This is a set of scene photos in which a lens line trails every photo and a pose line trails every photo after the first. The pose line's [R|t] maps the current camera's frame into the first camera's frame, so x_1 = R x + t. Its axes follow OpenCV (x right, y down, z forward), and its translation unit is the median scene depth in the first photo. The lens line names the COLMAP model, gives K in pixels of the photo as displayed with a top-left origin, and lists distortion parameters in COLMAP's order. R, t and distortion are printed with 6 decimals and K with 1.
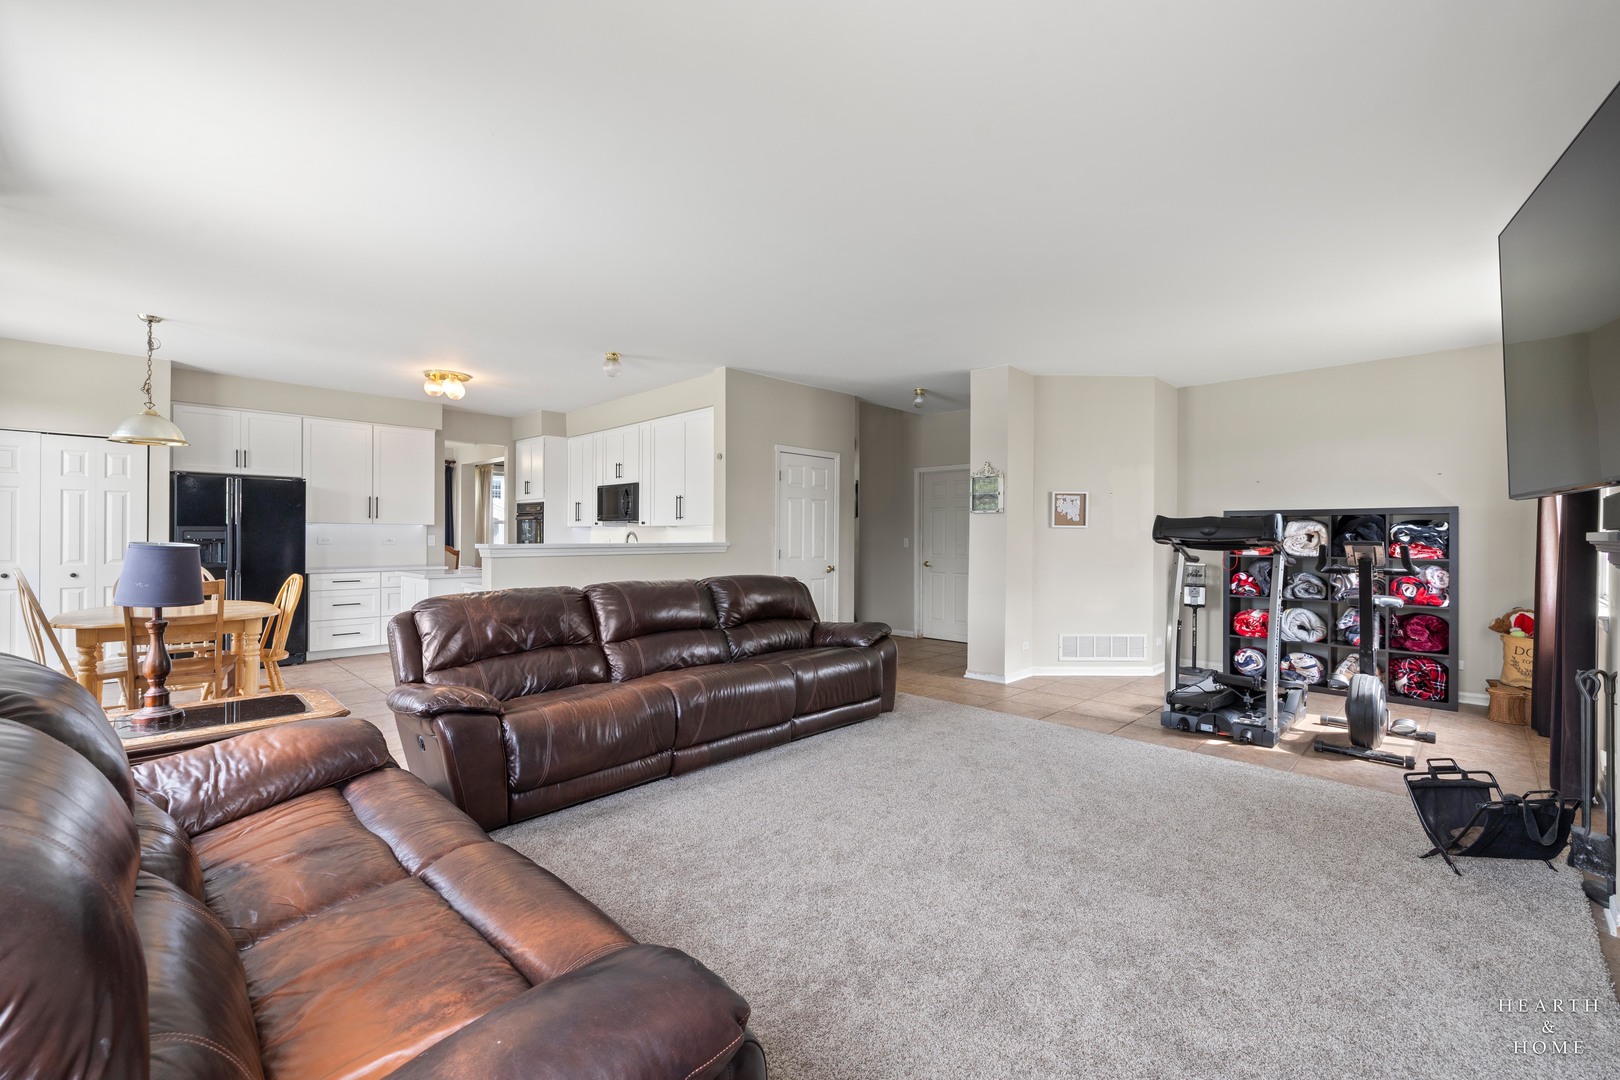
lens RADIAL K [[682.3, 0, 807.8], [0, 682.3, 542.6], [0, 0, 1]] dist [0.001465, 0.000134]
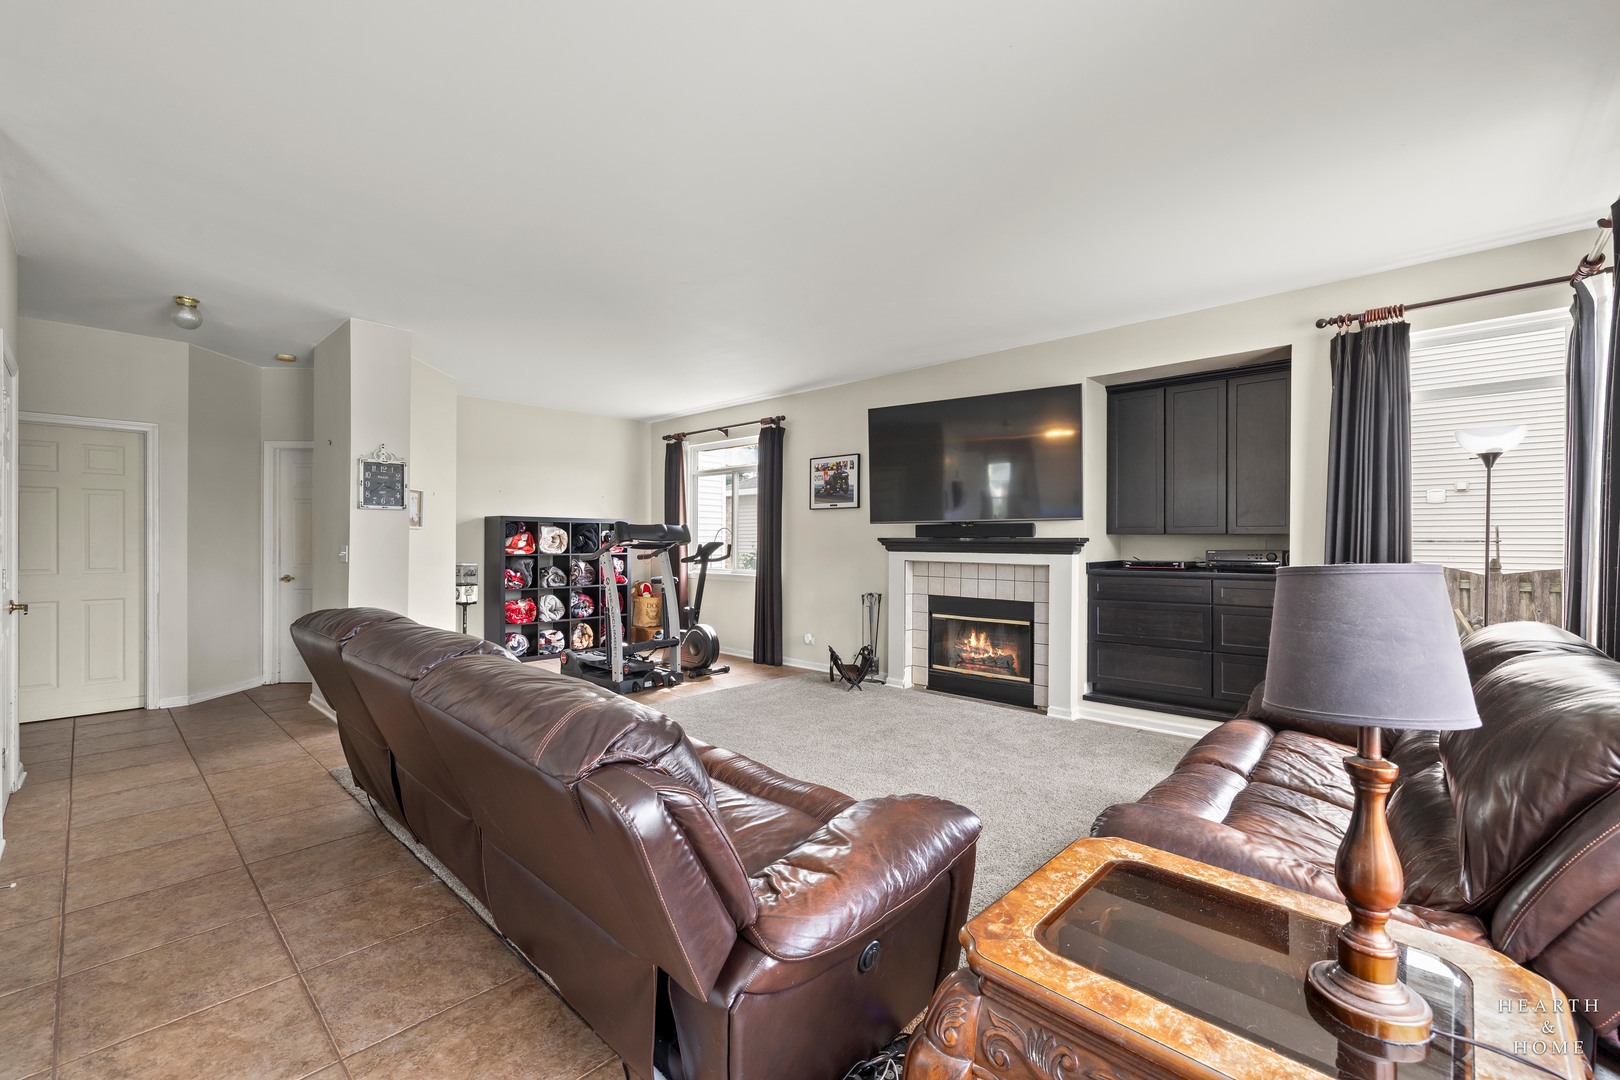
lens RADIAL K [[682.3, 0, 807.8], [0, 682.3, 542.6], [0, 0, 1]] dist [0.001465, 0.000134]
pose [[-0.015854, -0.009323, 0.999831, -0.561684], [0.007037, 0.999931, 0.009435, -0.009914], [-0.999850, 0.007185, -0.015788, 0.540200]]
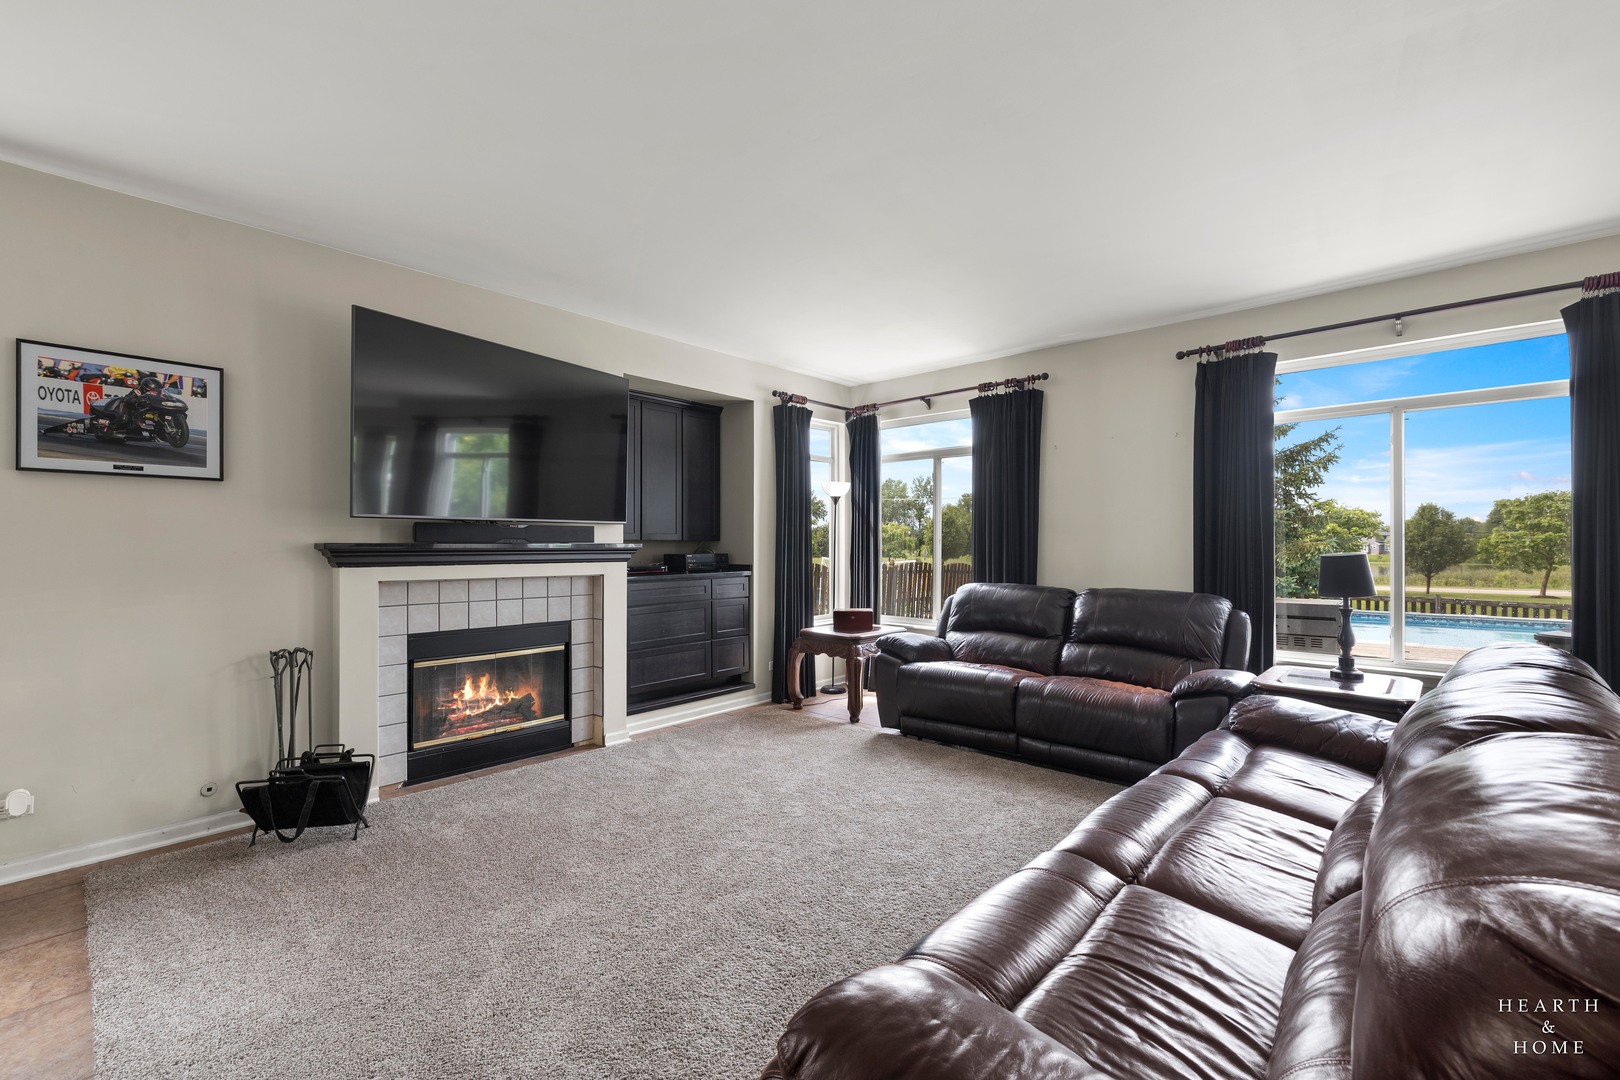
lens RADIAL K [[686.9, 0, 802.7], [0, 686.9, 544.4], [0, 0, 1]] dist [-0.003187, -0.000285]
pose [[-0.999498, -0.001925, -0.031617, 0.102226], [-0.002118, 0.999979, 0.006065, -0.009661], [0.031605, 0.006129, -0.999482, 0.990573]]
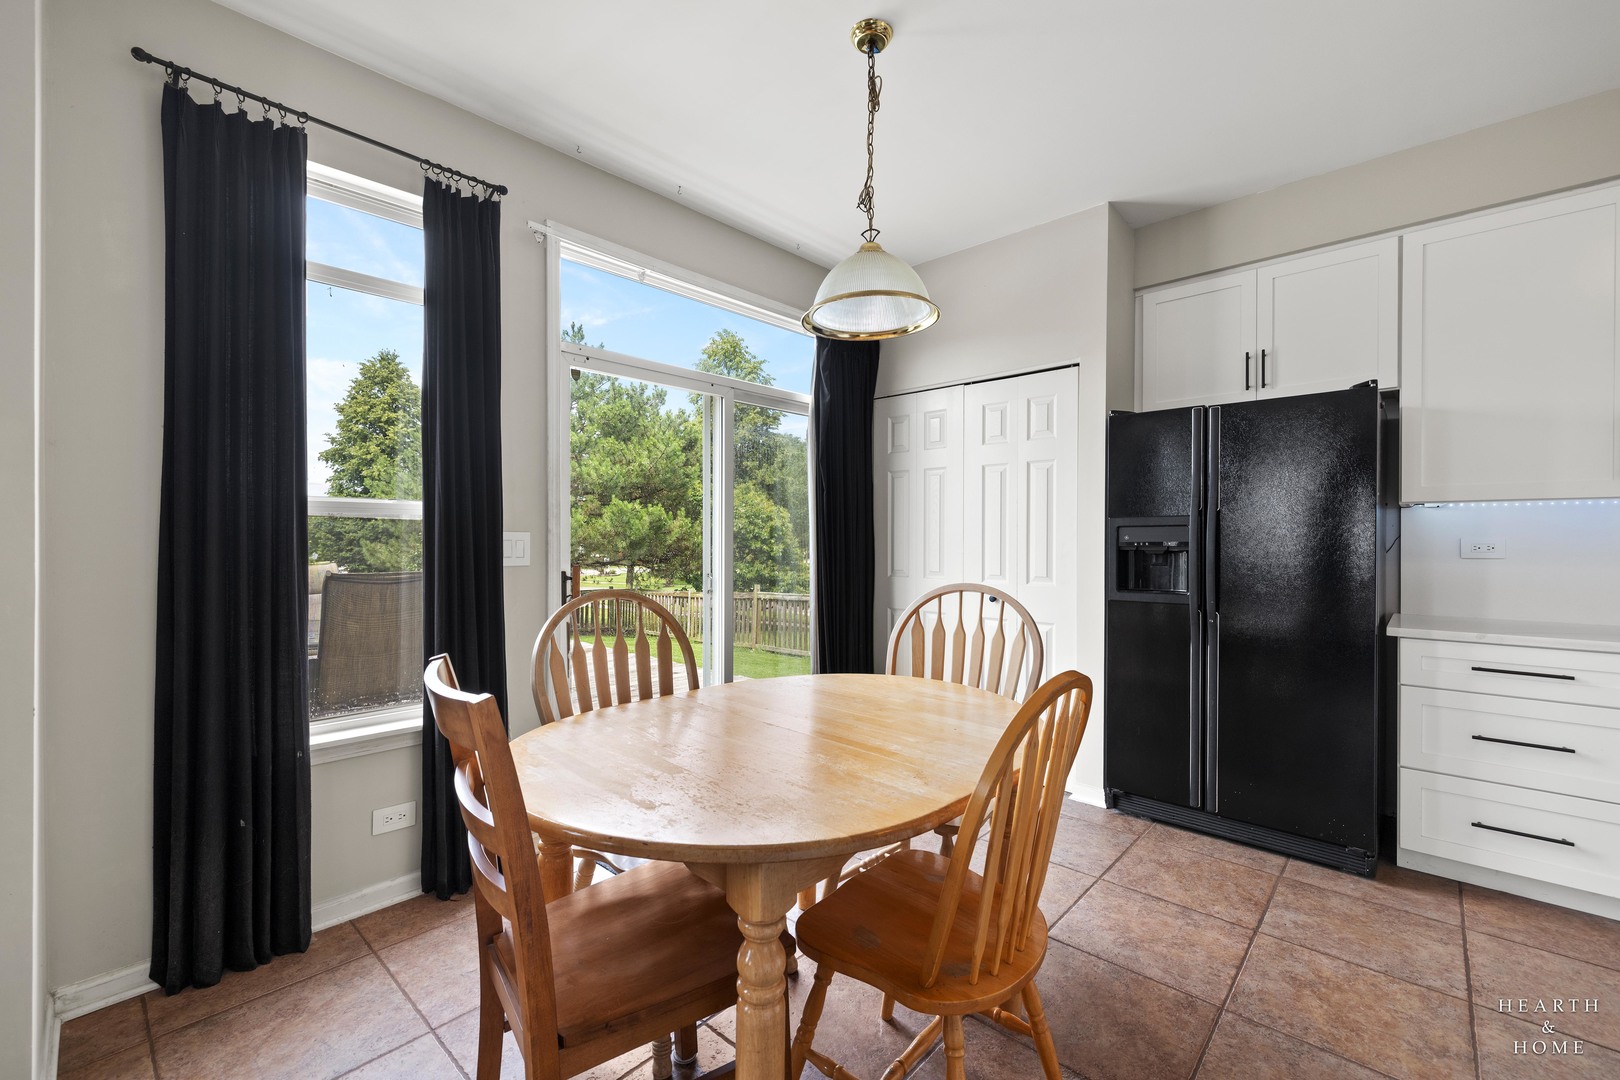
lens RADIAL K [[682.3, 0, 807.8], [0, 682.3, 542.6], [0, 0, 1]] dist [0.001465, 0.000134]
pose [[0.032453, -0.004626, -0.999463, -0.425116], [-0.010312, 0.999935, -0.004963, -0.000550], [0.999420, 0.010467, 0.032403, 0.763570]]
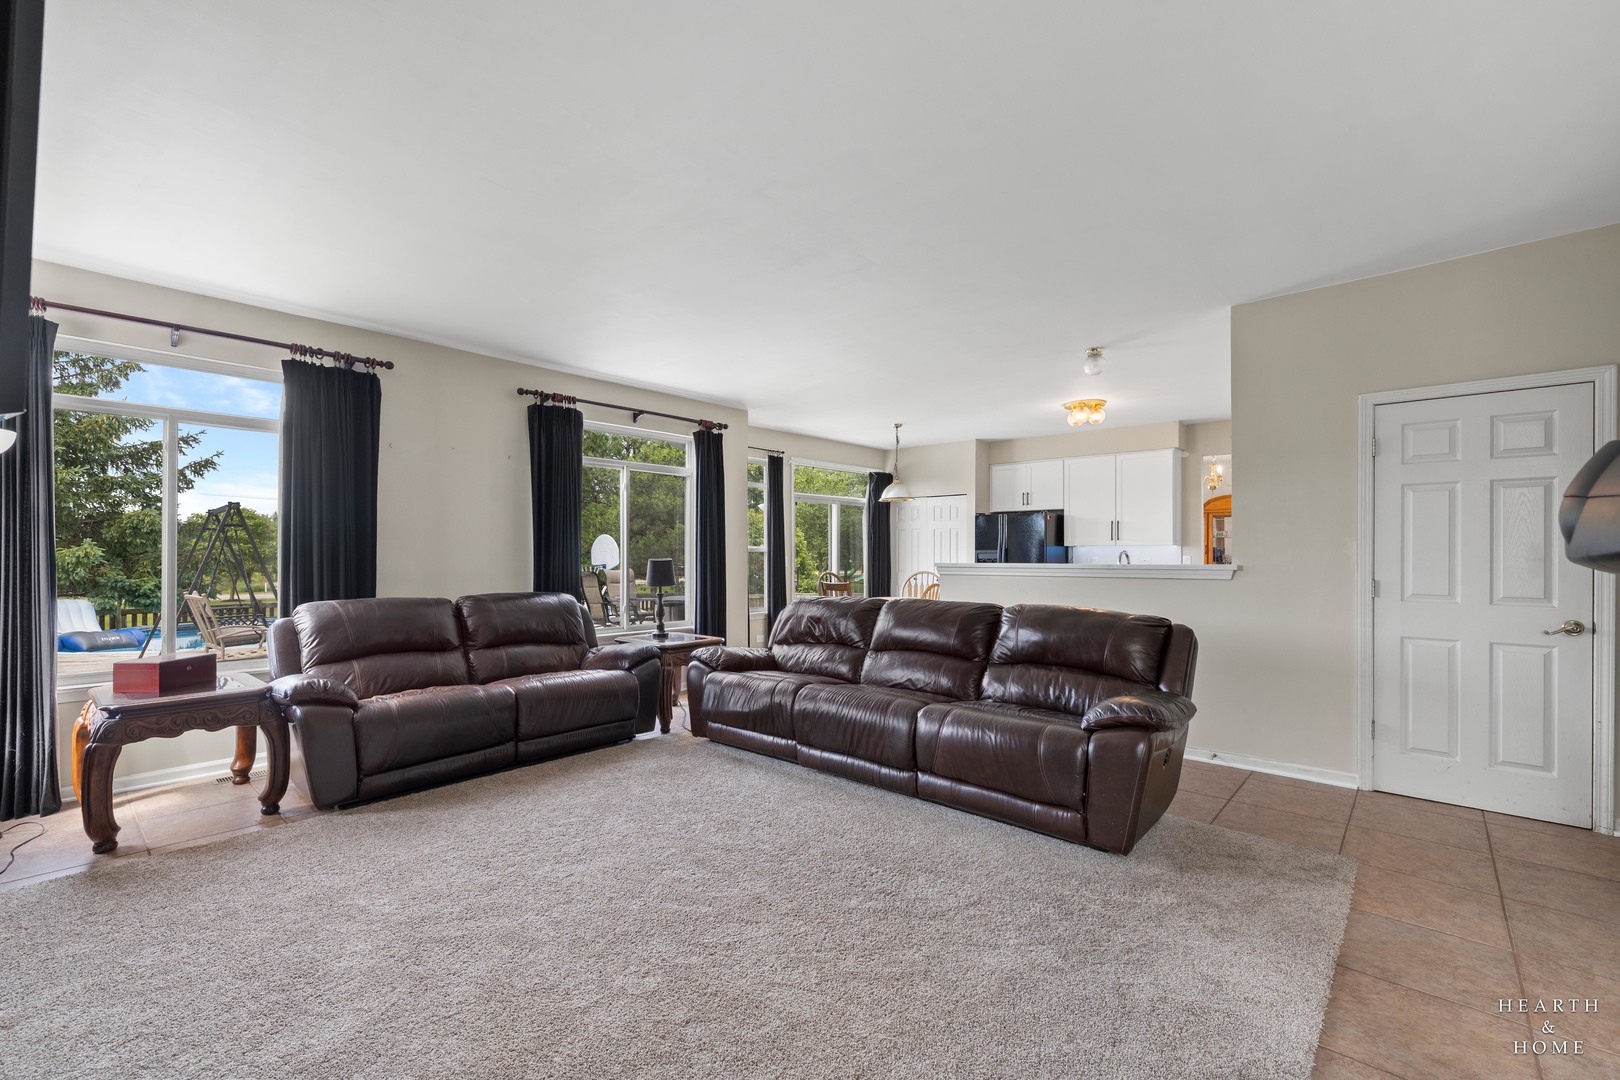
lens RADIAL K [[693.2, 0, 795.1], [0, 693.2, 555.6], [0, 0, 1]] dist [0.002256, 0.000230]
pose [[0.030008, -0.003150, -0.999545, 0.572454], [-0.009520, 0.999949, -0.003437, -0.002992], [0.999504, 0.009619, 0.029976, 0.568258]]
